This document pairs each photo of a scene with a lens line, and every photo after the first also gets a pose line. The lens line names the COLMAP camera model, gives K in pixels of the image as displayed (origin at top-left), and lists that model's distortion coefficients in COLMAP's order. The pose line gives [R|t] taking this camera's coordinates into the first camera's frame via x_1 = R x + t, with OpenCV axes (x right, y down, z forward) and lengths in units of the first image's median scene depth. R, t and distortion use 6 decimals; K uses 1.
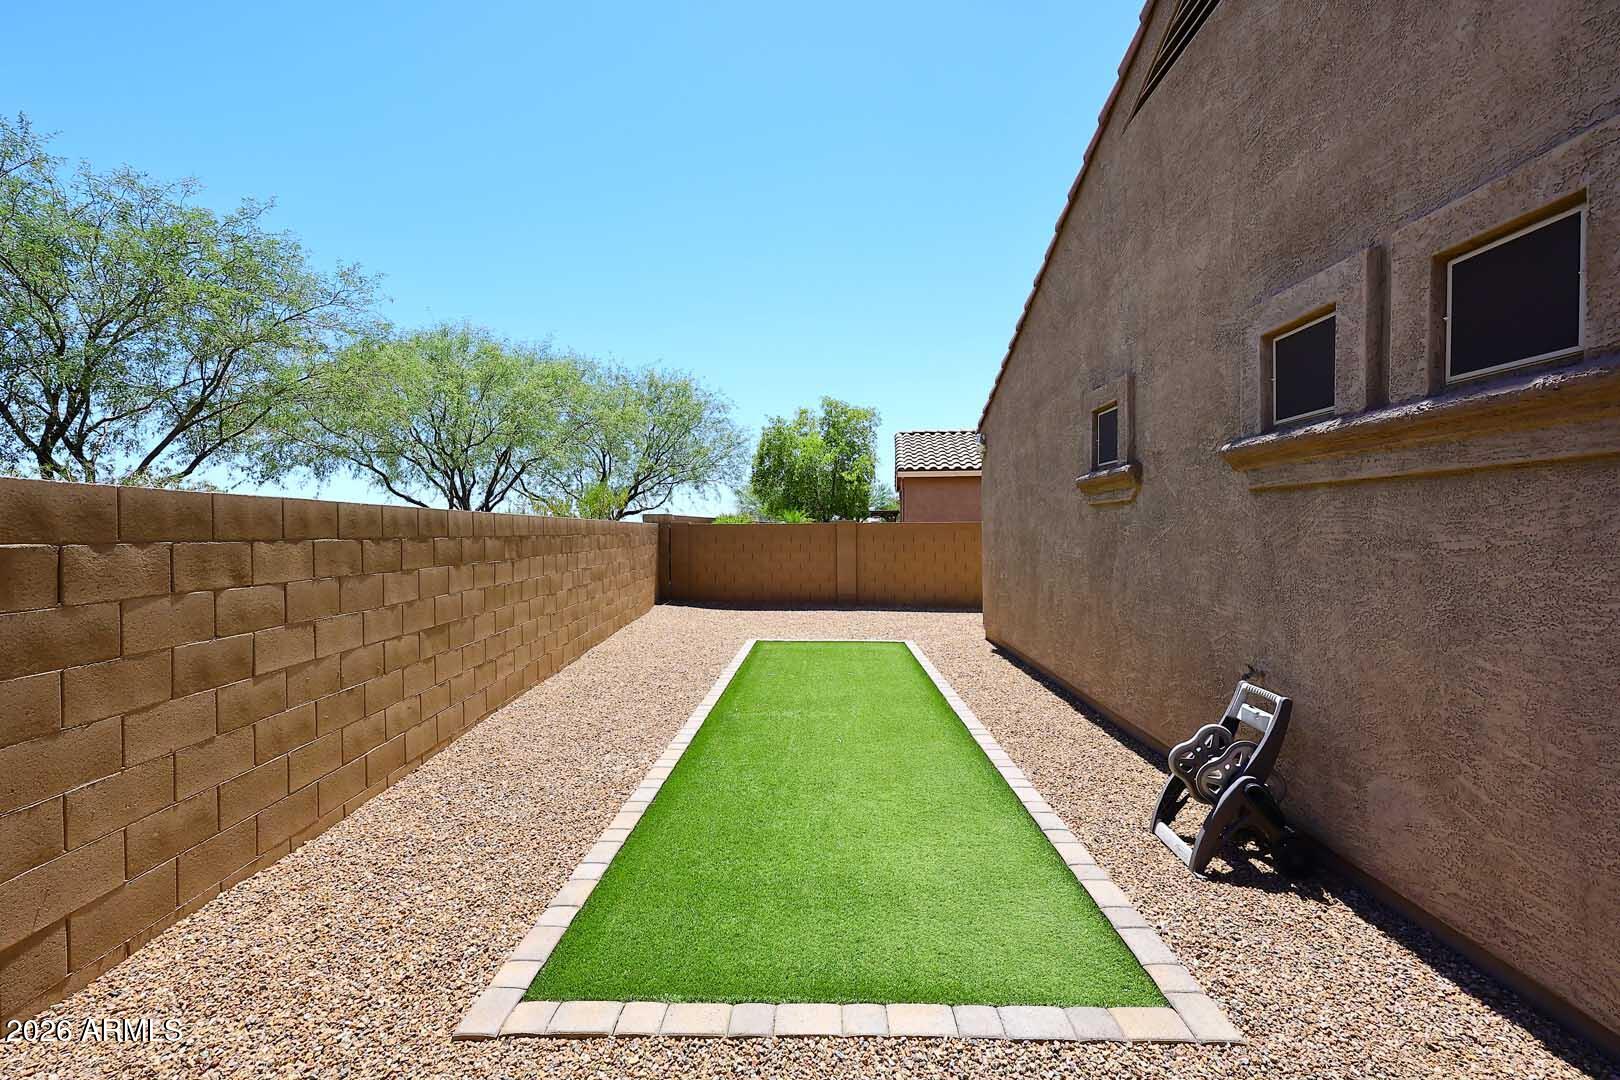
lens RADIAL K [[659.5, 0, 815.8], [0, 659.5, 540.5], [0, 0, 1]] dist [0.000086, 0.000299]
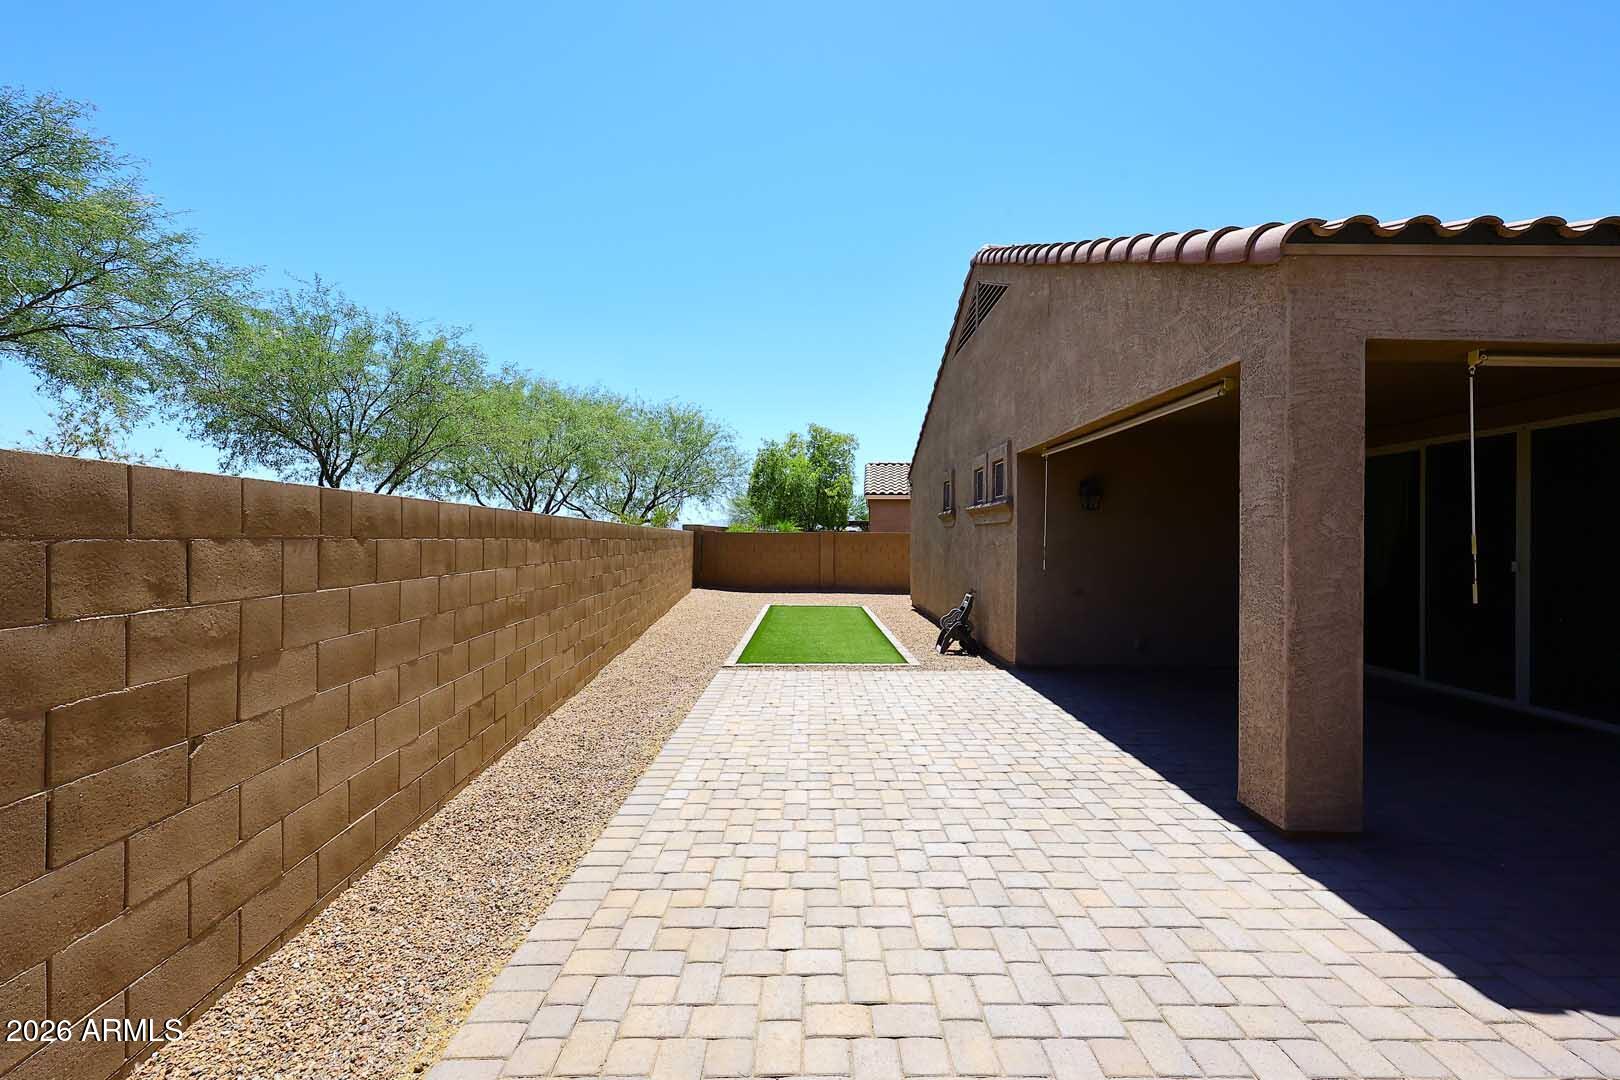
lens RADIAL K [[659.5, 0, 819.4], [0, 659.5, 541.0], [0, 0, 1]] dist [0.000086, 0.000299]
pose [[0.999444, 0.011081, 0.031434, -0.009351], [-0.010778, 0.999894, -0.009807, 0.003676], [-0.031540, 0.009463, 0.999458, -0.262116]]
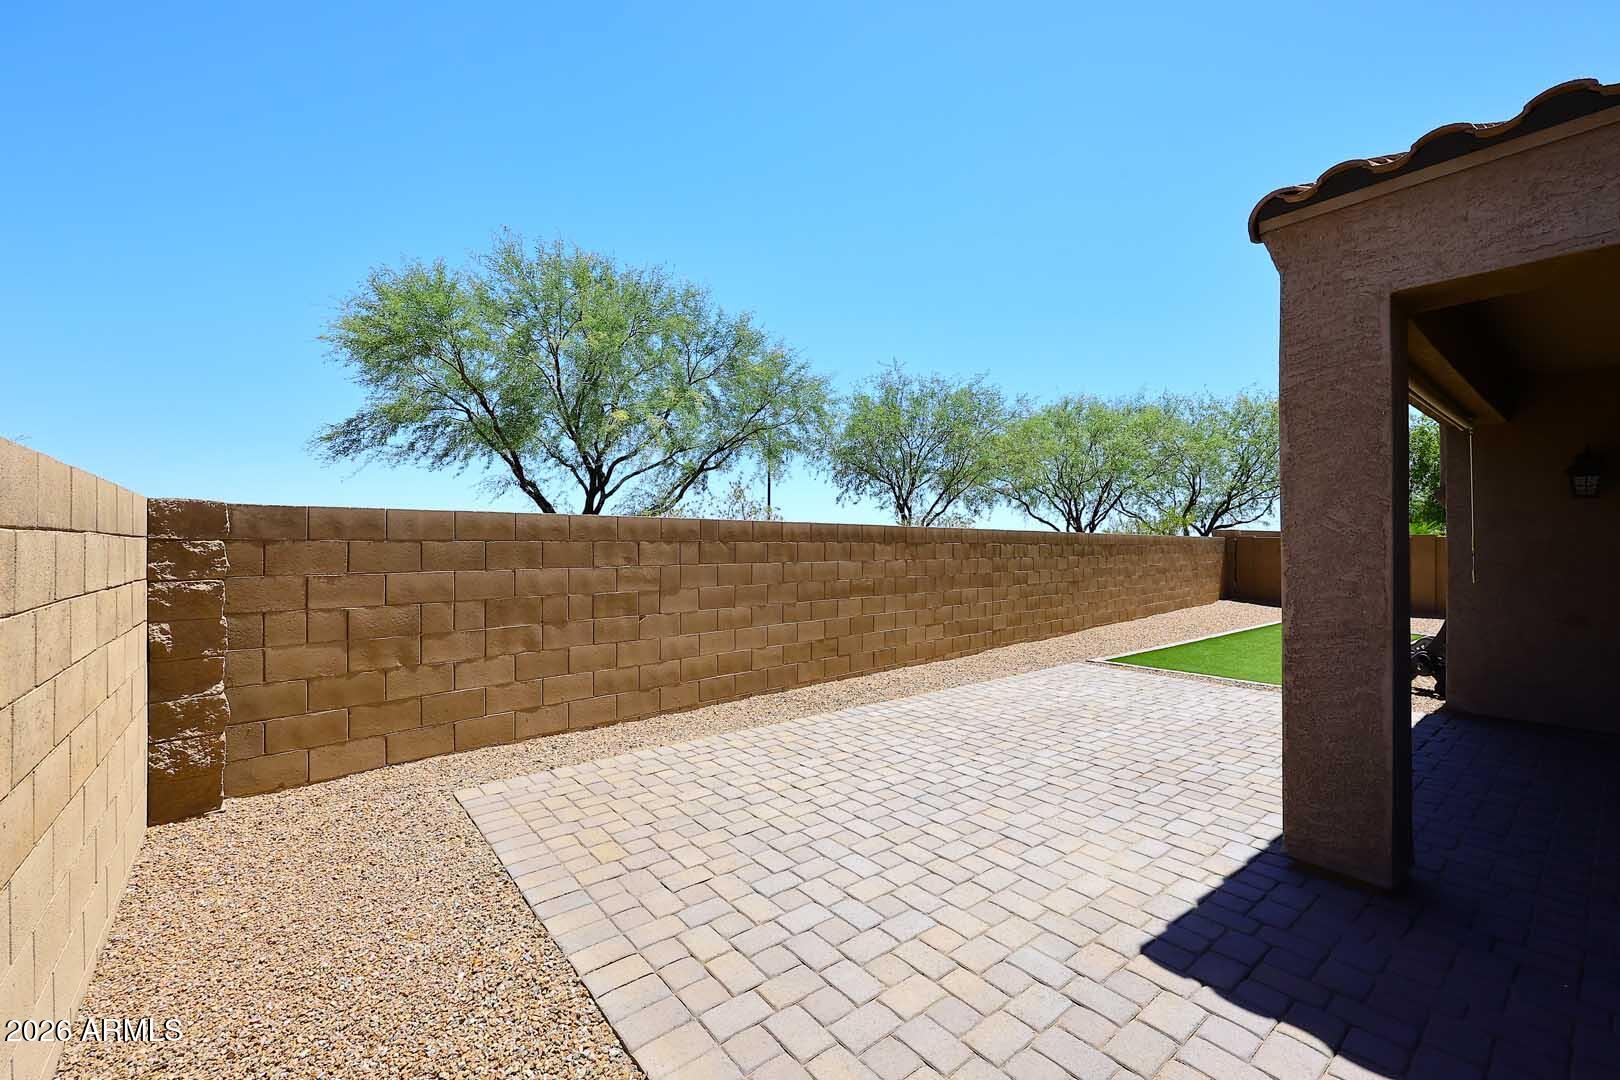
lens RADIAL K [[659.5, 0, 802.4], [0, 659.5, 544.1], [0, 0, 1]] dist [0.000086, 0.000299]
pose [[0.640109, 0.006573, -0.768256, 0.137437], [-0.016095, 0.999859, -0.004856, 0.004642], [0.768115, 0.015474, 0.640125, -0.279950]]
